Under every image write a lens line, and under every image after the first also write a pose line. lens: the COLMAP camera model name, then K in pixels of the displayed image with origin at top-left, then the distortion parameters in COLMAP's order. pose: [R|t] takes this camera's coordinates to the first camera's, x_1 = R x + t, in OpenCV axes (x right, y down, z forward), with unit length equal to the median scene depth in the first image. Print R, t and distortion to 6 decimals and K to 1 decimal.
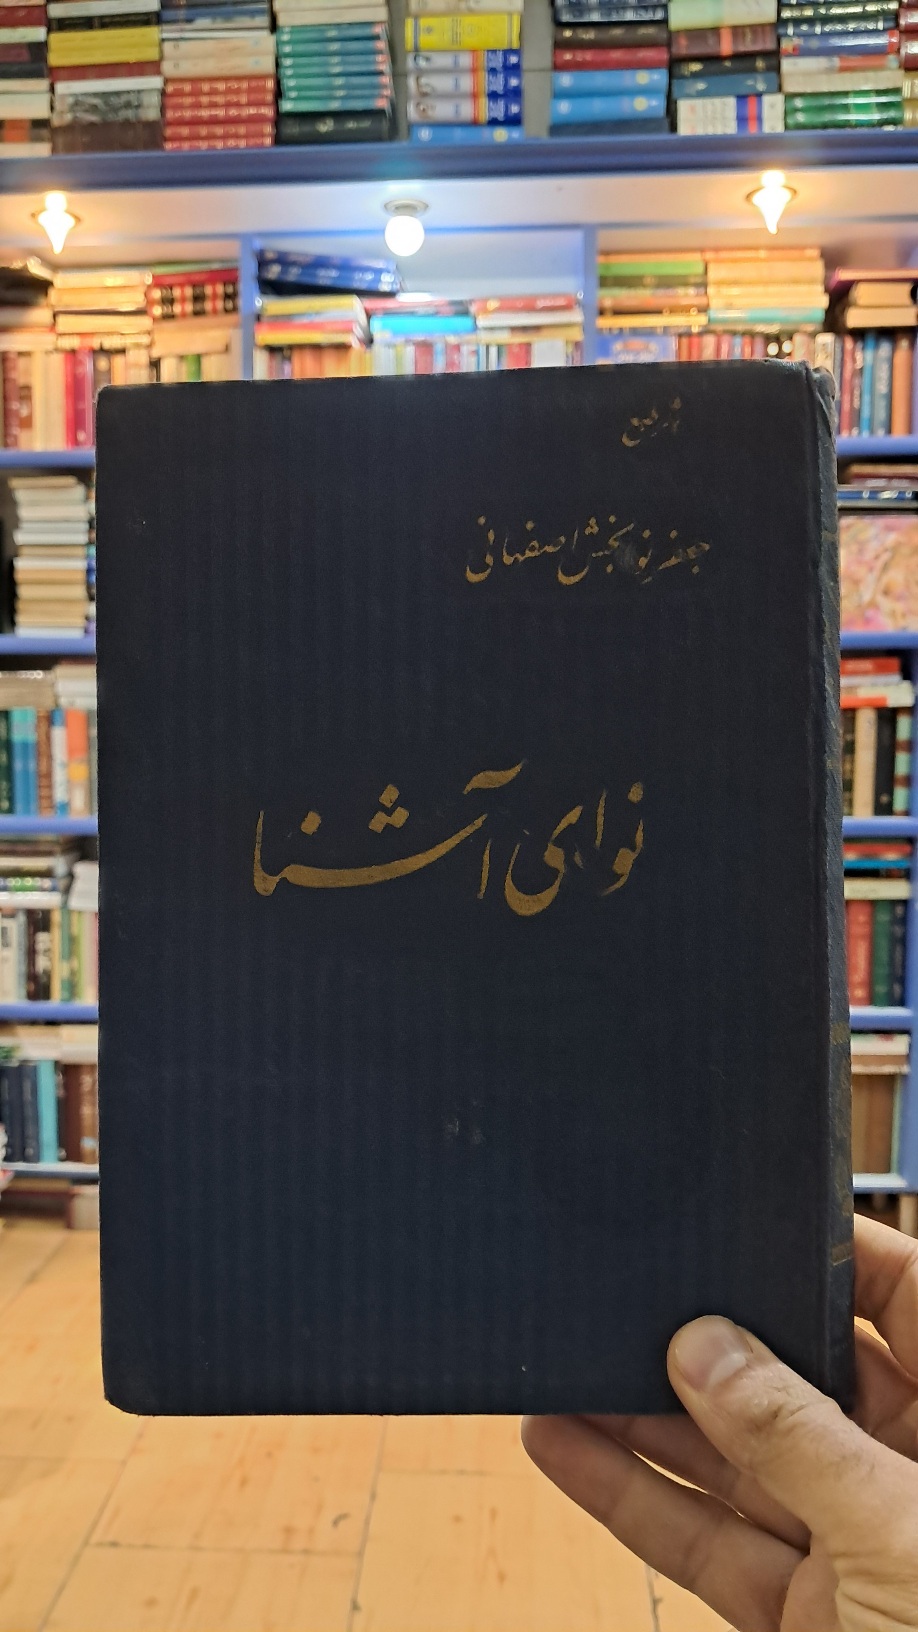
lens RADIAL K [[1511.7, 0, 438.6], [0, 1511.7, 818.4], [0, 0, 1]] dist [0.002146, -0.011861]
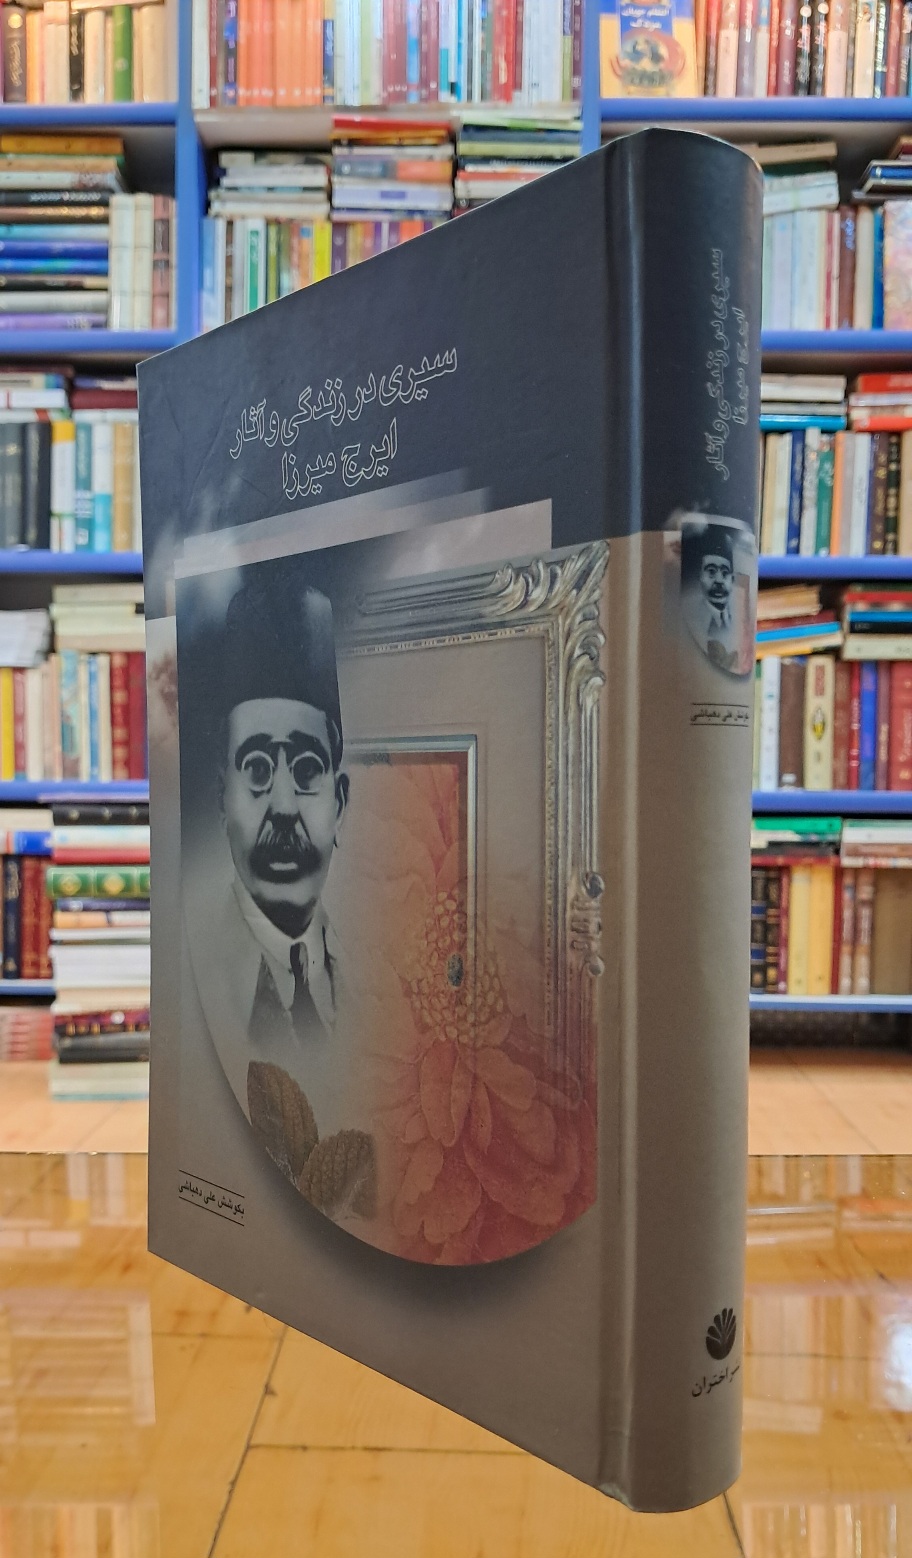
lens RADIAL K [[1522.9, 0, 441.1], [0, 1522.9, 800.2], [0, 0, 1]] dist [0.003060, -0.010614]
pose [[0.999711, 0.014451, 0.019197, 0.006033], [-0.013688, 0.999135, -0.039254, 0.168542], [-0.019748, 0.038980, 0.999045, 0.165829]]
